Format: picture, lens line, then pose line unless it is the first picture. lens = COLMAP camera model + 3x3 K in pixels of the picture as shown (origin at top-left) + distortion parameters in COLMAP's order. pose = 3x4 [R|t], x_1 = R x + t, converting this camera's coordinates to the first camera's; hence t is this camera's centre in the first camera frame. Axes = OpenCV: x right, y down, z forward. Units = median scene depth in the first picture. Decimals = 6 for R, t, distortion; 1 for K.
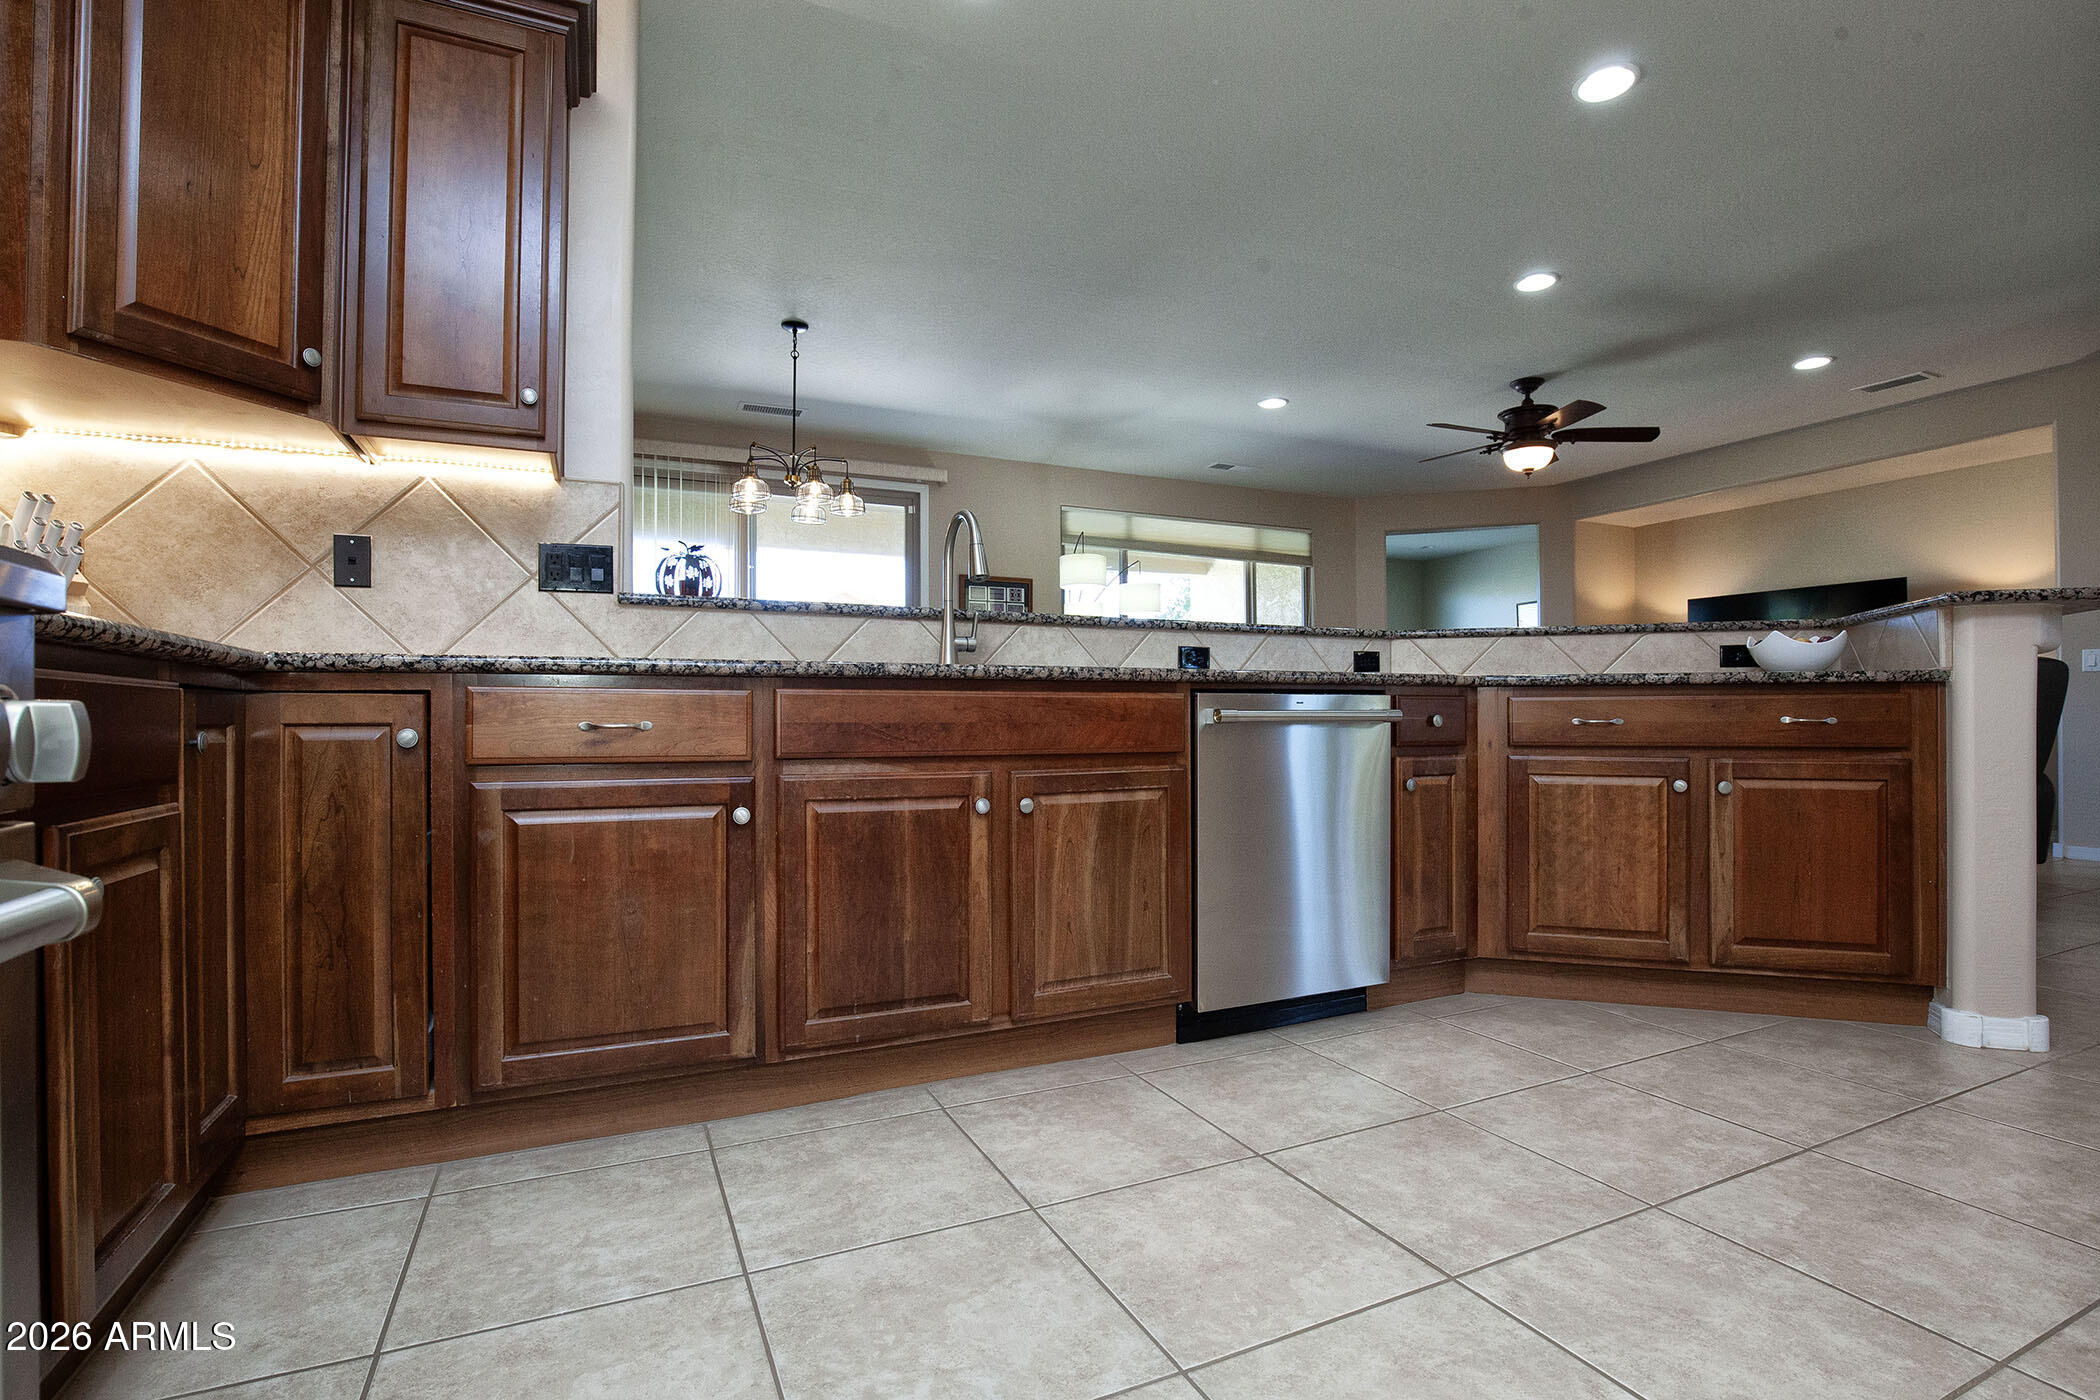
lens RADIAL K [[972.6, 0, 1045.3], [0, 972.6, 708.7], [0, 0, 1]] dist [0.039706, 0.000100]
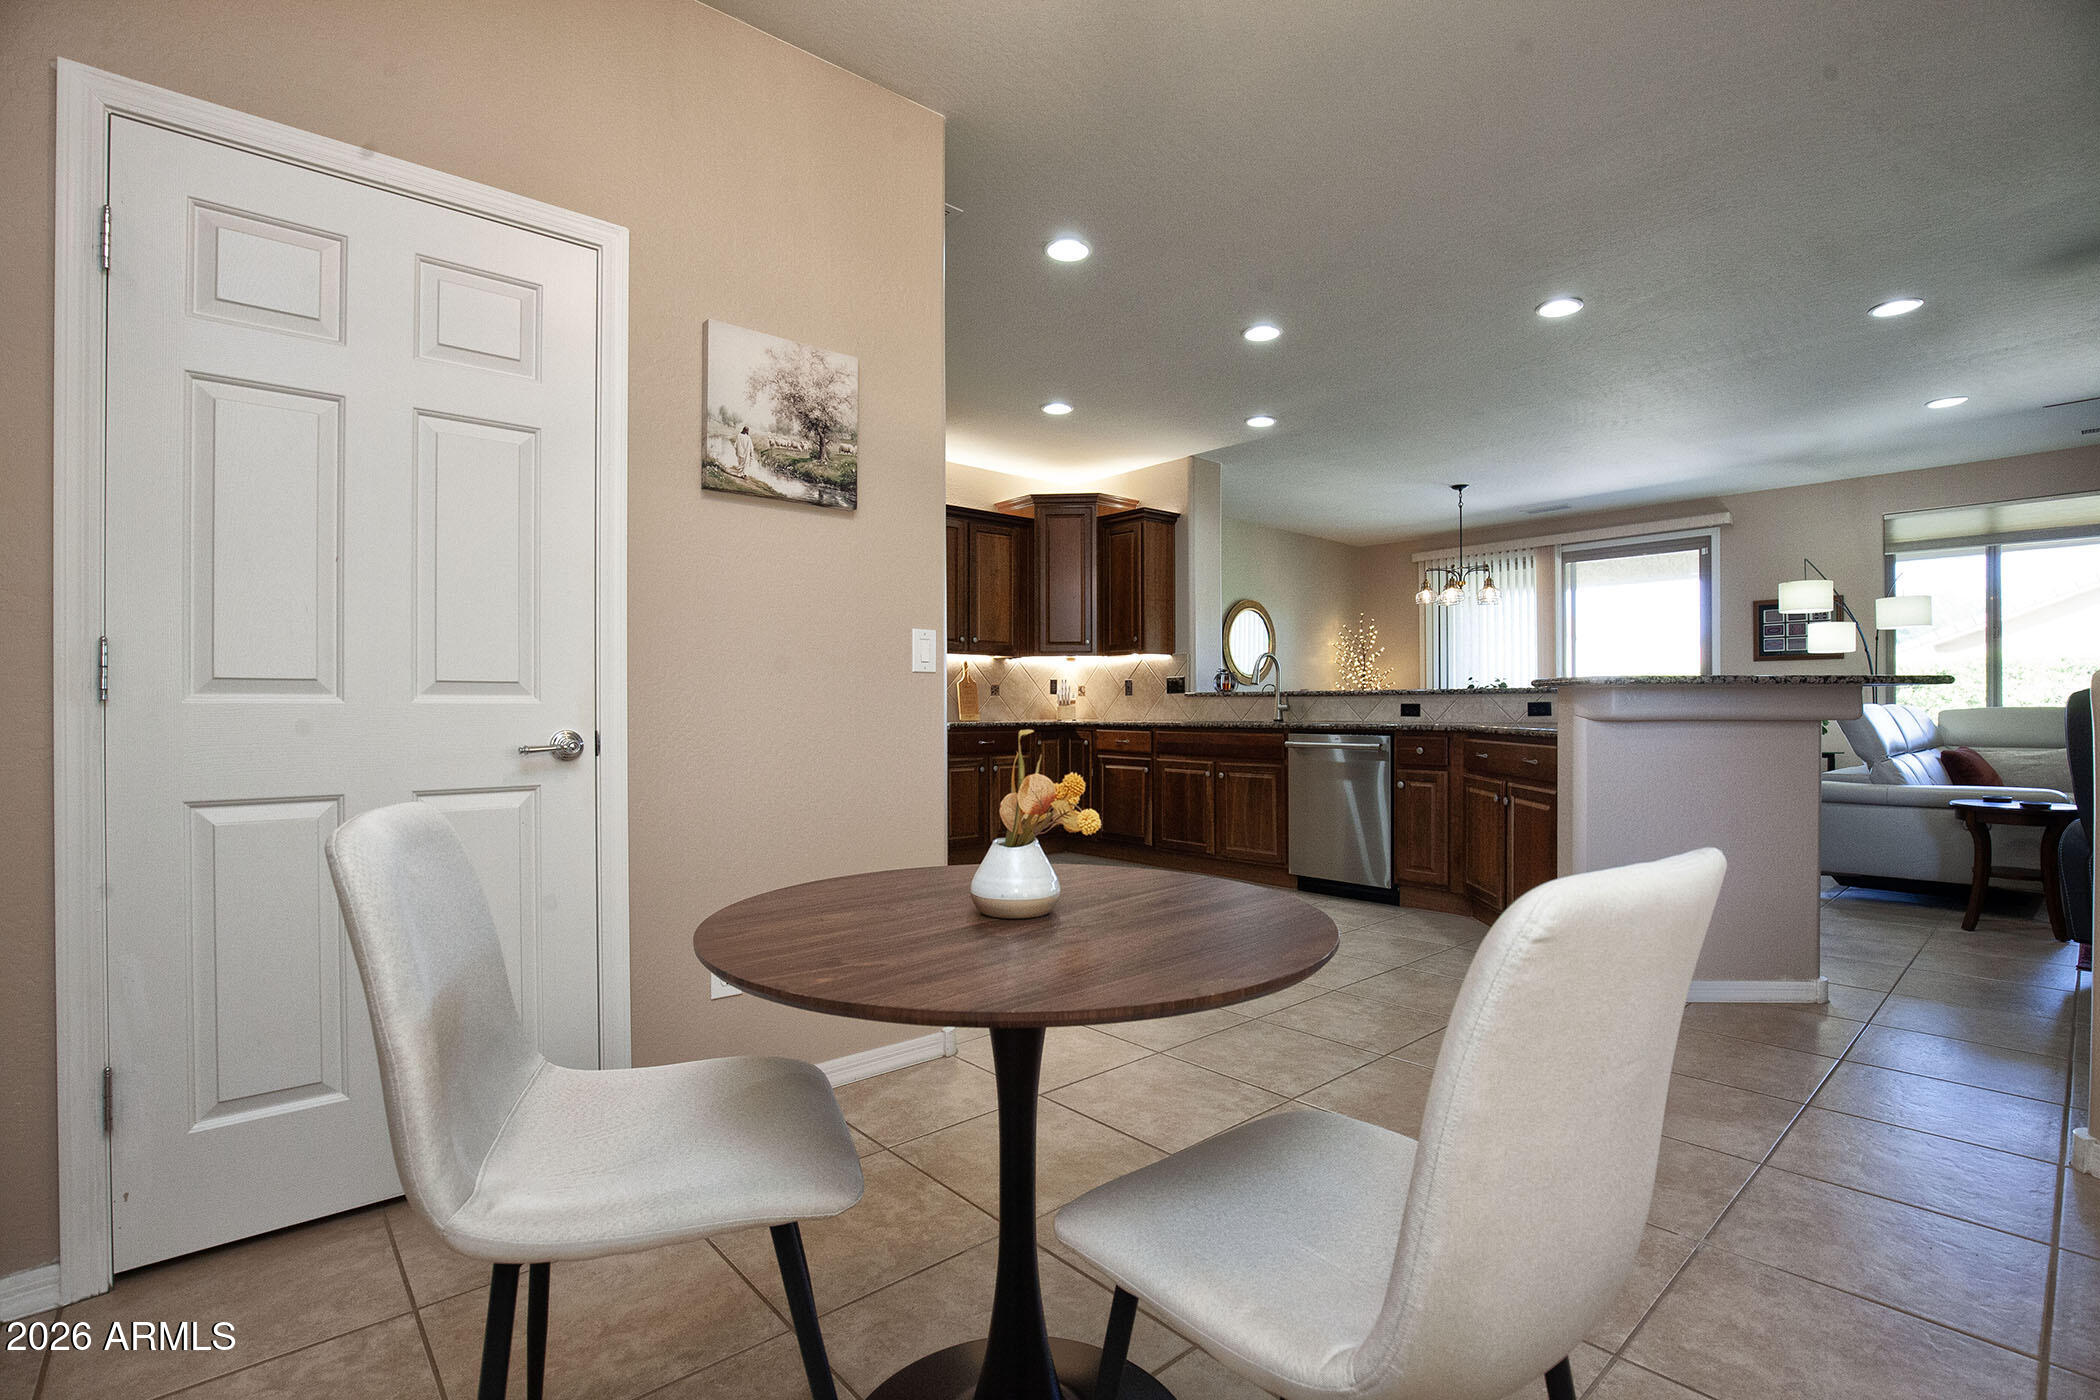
lens RADIAL K [[972.6, 0, 1045.3], [0, 972.6, 708.7], [0, 0, 1]] dist [0.039706, 0.000100]
pose [[0.292199, -0.004298, -0.956348, 2.233368], [0.009293, 0.999955, -0.001655, -0.077318], [0.956312, -0.008404, 0.292226, -0.225262]]
